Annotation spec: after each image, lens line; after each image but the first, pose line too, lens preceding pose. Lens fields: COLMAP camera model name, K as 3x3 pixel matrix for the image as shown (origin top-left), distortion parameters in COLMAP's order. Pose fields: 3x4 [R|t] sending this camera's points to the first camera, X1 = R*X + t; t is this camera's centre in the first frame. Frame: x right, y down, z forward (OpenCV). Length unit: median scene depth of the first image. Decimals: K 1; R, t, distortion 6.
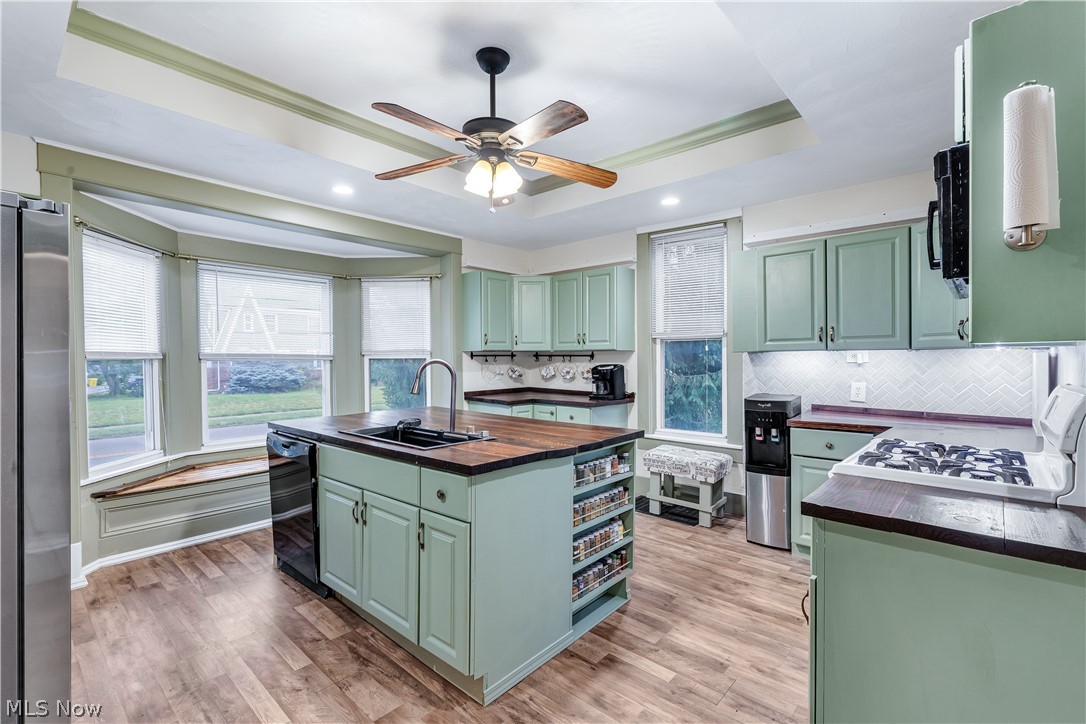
lens RADIAL K [[492.3, 0, 539.0], [0, 492.3, 366.2], [0, 0, 1]] dist [-0.004581, 0.000214]
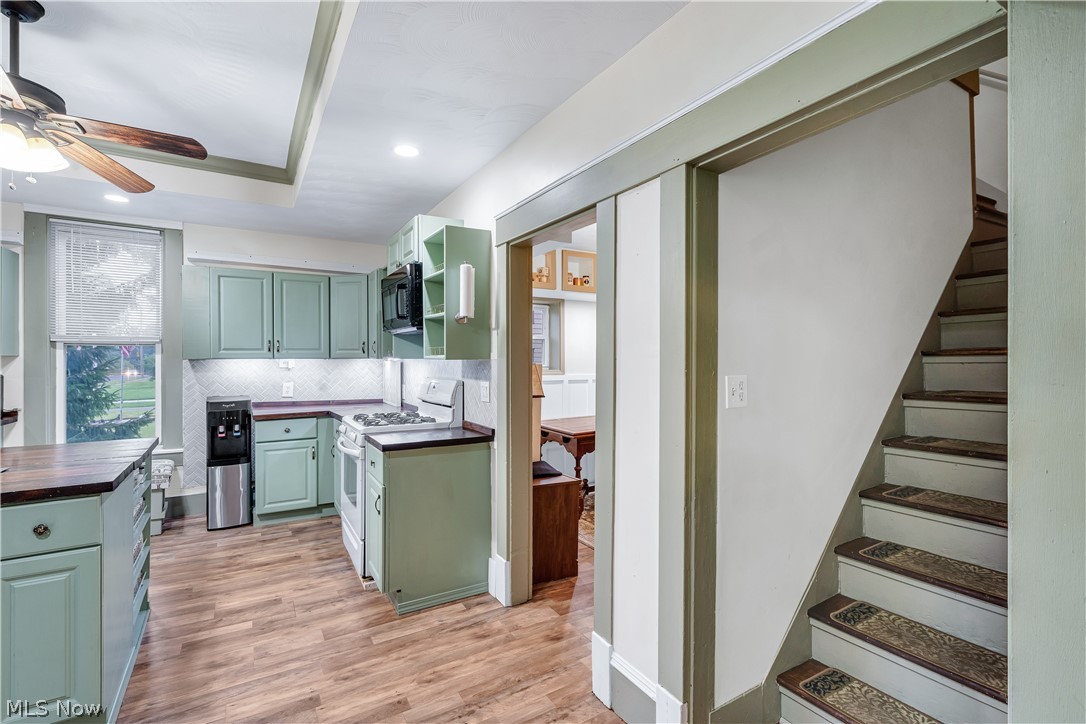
lens RADIAL K [[493.9, 0, 541.2], [0, 493.9, 360.6], [0, 0, 1]] dist [-0.005205, 0.000011]
pose [[0.292155, 0.000865, 0.956370, -0.429096], [0.016750, 0.999842, -0.006021, -0.007271], [-0.956224, 0.017778, 0.292095, -0.045209]]
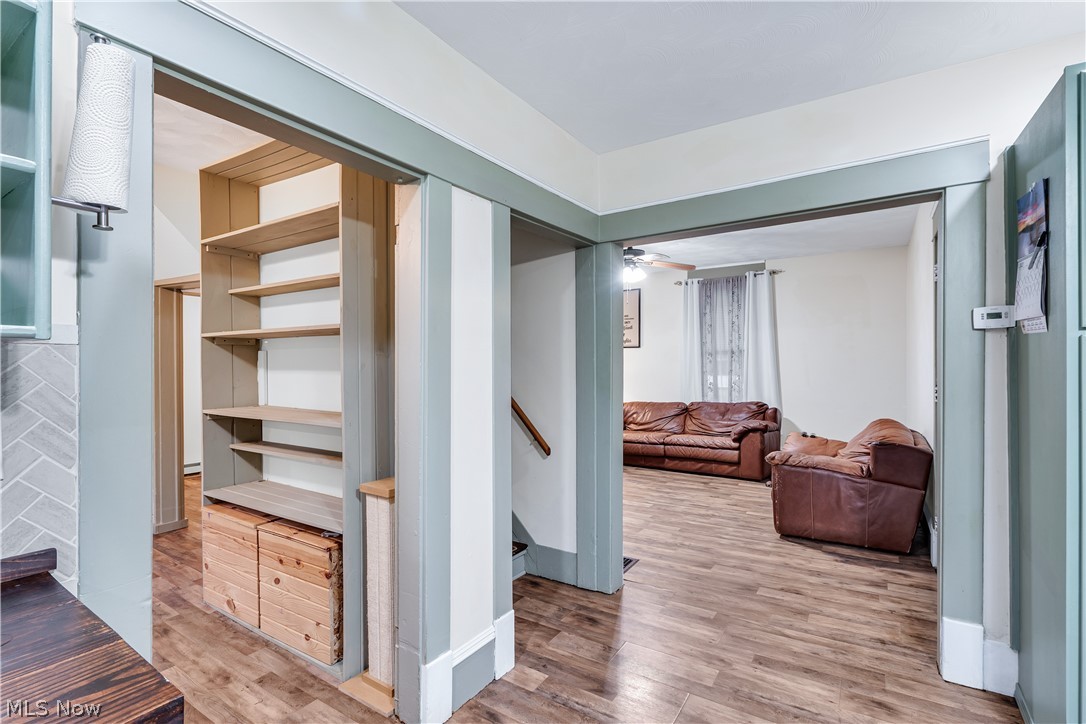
lens RADIAL K [[504.3, 0, 533.1], [0, 504.3, 365.3], [0, 0, 1]] dist [0.059464, 0.000041]
pose [[-0.990657, 0.009655, -0.136035, 0.116411], [0.006725, 0.999736, 0.021978, -0.006330], [0.136211, 0.020857, -0.990460, 0.608722]]
